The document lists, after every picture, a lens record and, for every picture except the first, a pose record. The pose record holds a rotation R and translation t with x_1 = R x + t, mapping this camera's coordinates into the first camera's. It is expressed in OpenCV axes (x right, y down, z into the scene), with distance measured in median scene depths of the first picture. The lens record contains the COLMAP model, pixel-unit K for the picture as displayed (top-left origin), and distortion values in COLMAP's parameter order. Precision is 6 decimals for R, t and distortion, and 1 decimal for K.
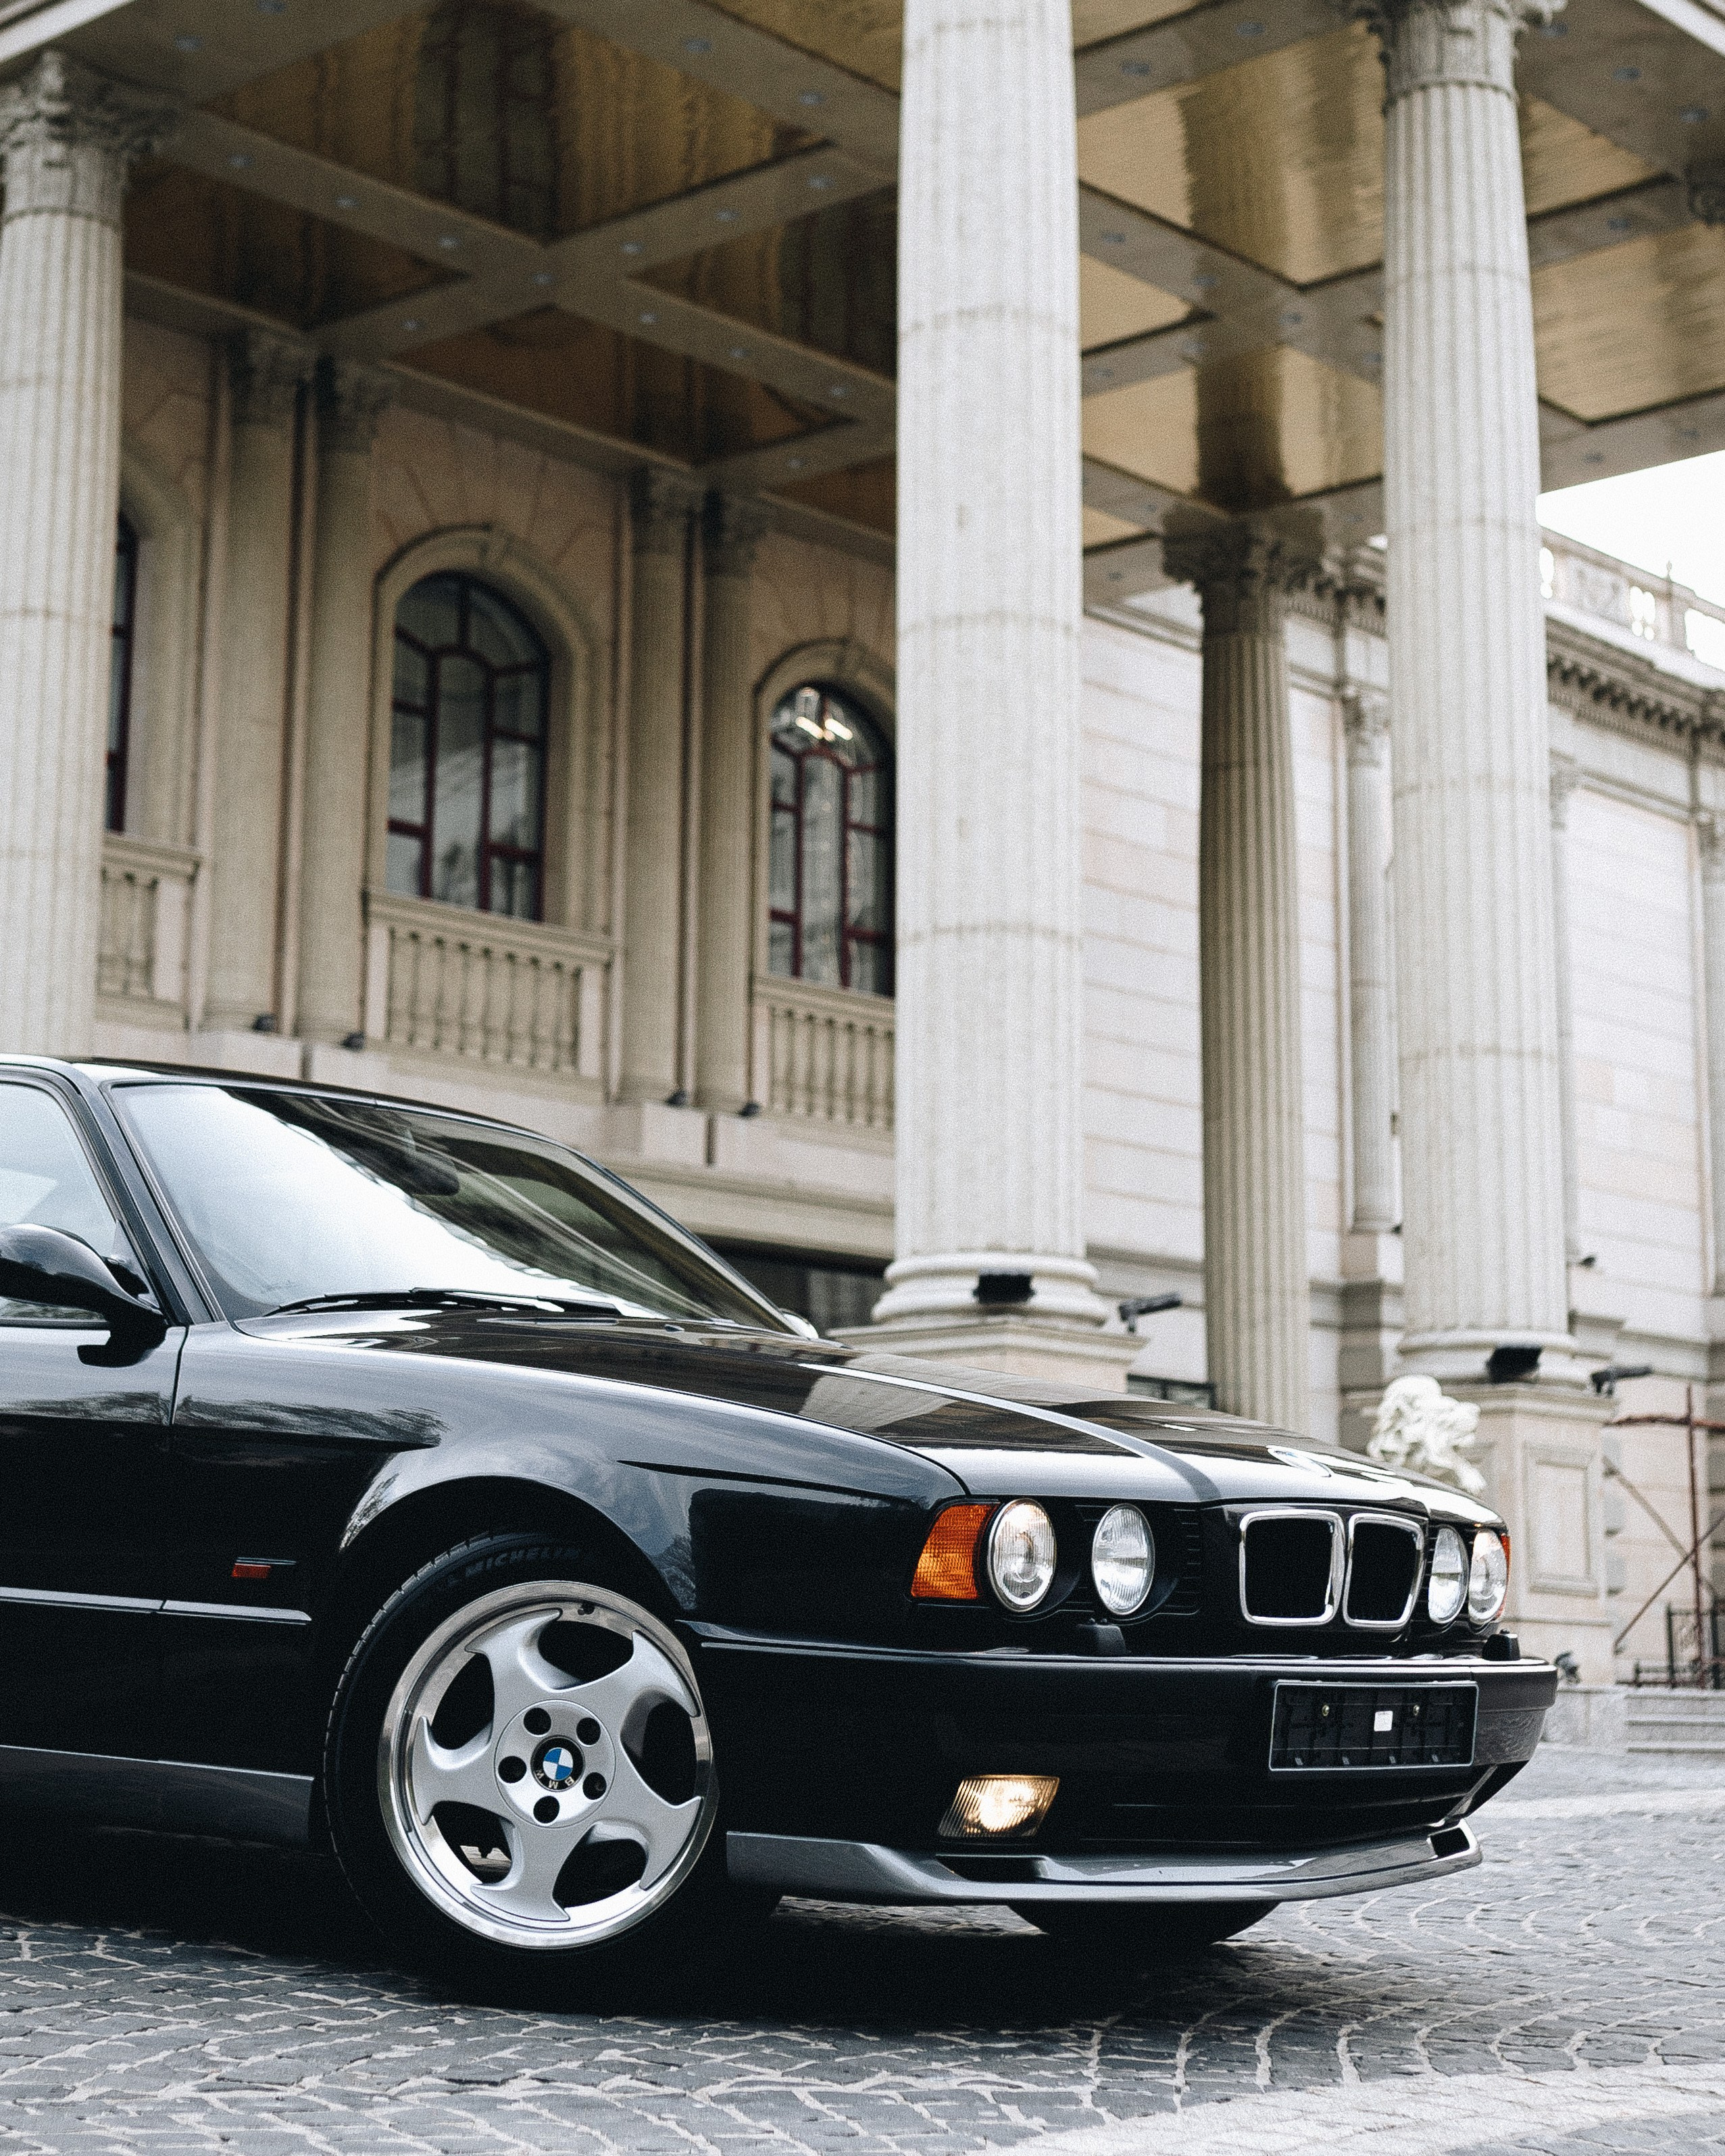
lens RADIAL K [[3833.0, 0, 862.0], [0, 3833.0, 920.9], [0, 0, 1]] dist [-0.030801, -0.135594]
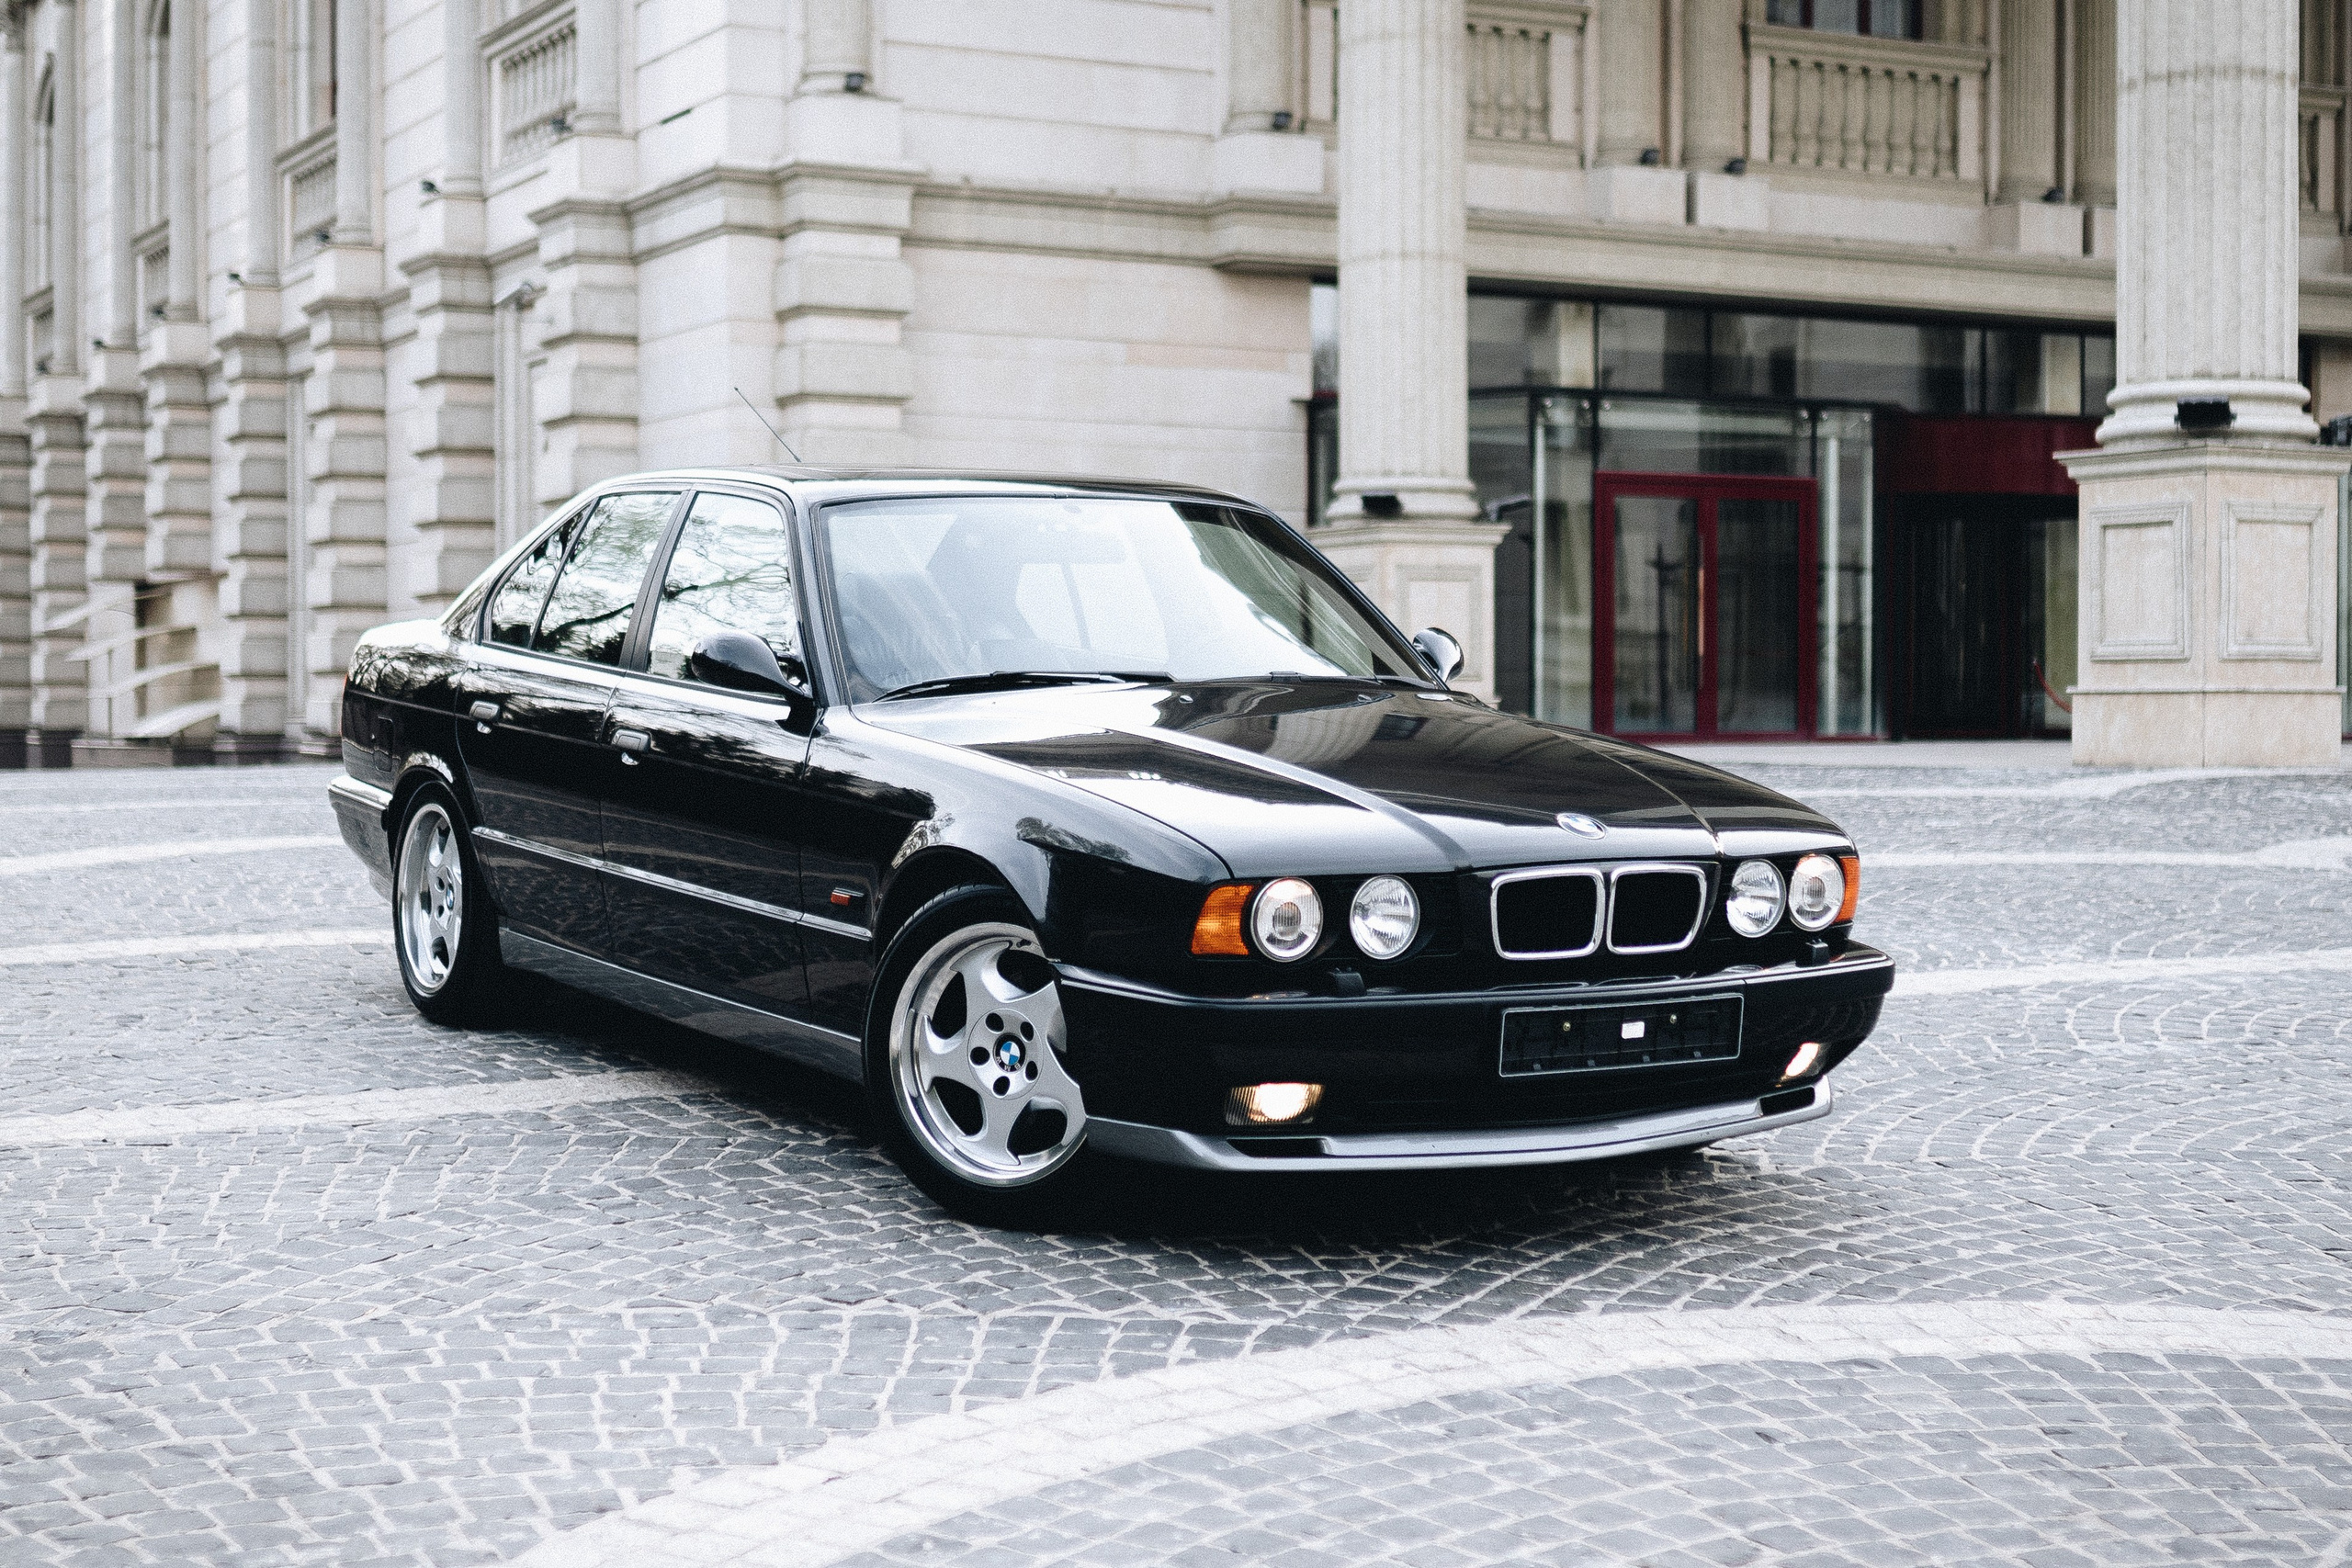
lens RADIAL K [[3478.4, 0, 1176.0], [0, 3478.4, 784.0], [0, 0, 1]] dist [0.004511, -0.048866]
pose [[0.938993, -0.000495, -0.343937, 0.098402], [0.078042, 0.974222, 0.211661, -0.032111], [0.334966, -0.225589, 0.914826, -0.023354]]
